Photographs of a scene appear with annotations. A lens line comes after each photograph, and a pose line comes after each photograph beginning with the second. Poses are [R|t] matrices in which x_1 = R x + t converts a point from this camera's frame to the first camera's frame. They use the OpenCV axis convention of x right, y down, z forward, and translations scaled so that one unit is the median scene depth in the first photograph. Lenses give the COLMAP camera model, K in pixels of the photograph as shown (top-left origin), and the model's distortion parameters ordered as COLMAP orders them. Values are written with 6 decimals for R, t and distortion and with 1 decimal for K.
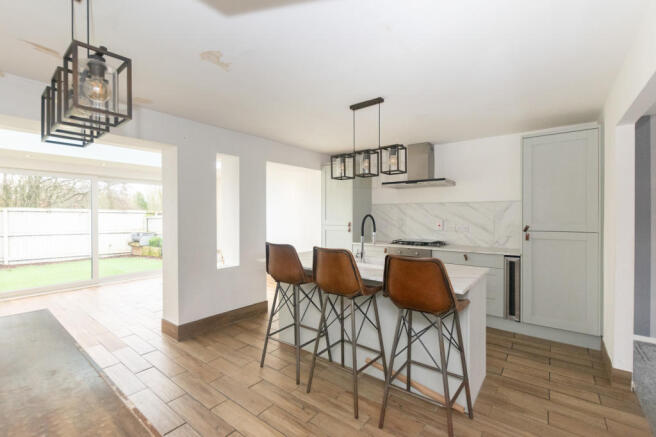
lens RADIAL K [[286.1, 0, 329.6], [0, 286.1, 211.1], [0, 0, 1]] dist [-0.000230, -0.000043]
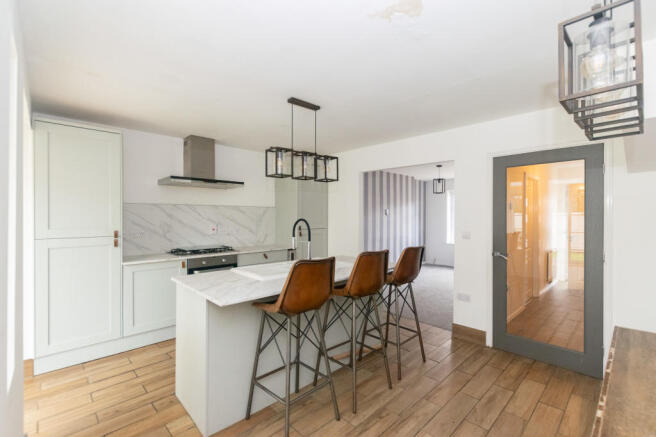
lens RADIAL K [[298.4, 0, 328.5], [0, 298.4, 215.0], [0, 0, 1]] dist [0.020329, -0.000048]
pose [[0.130766, 0.006447, 0.991392, -0.820966], [-0.017627, 0.999836, -0.004176, -0.000301], [-0.991257, -0.016930, 0.130858, 0.752708]]
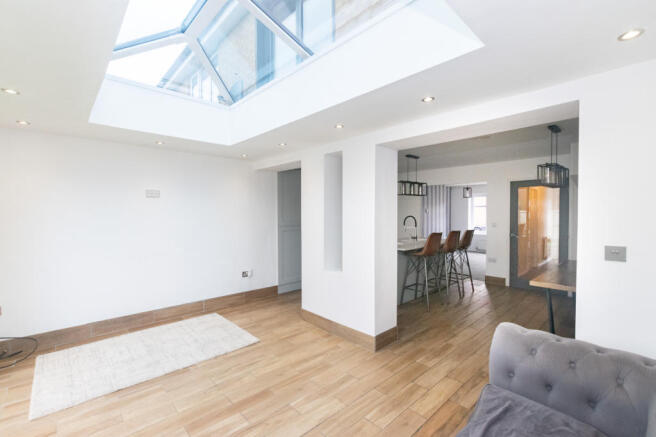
lens RADIAL K [[291.0, 0, 324.6], [0, 291.0, 215.7], [0, 0, 1]] dist [0.001016, -0.000200]
pose [[0.163720, -0.003886, 0.986499, -1.763812], [-0.011011, 0.999923, 0.005766, 0.004583], [-0.986445, -0.011807, 0.163664, 1.200863]]
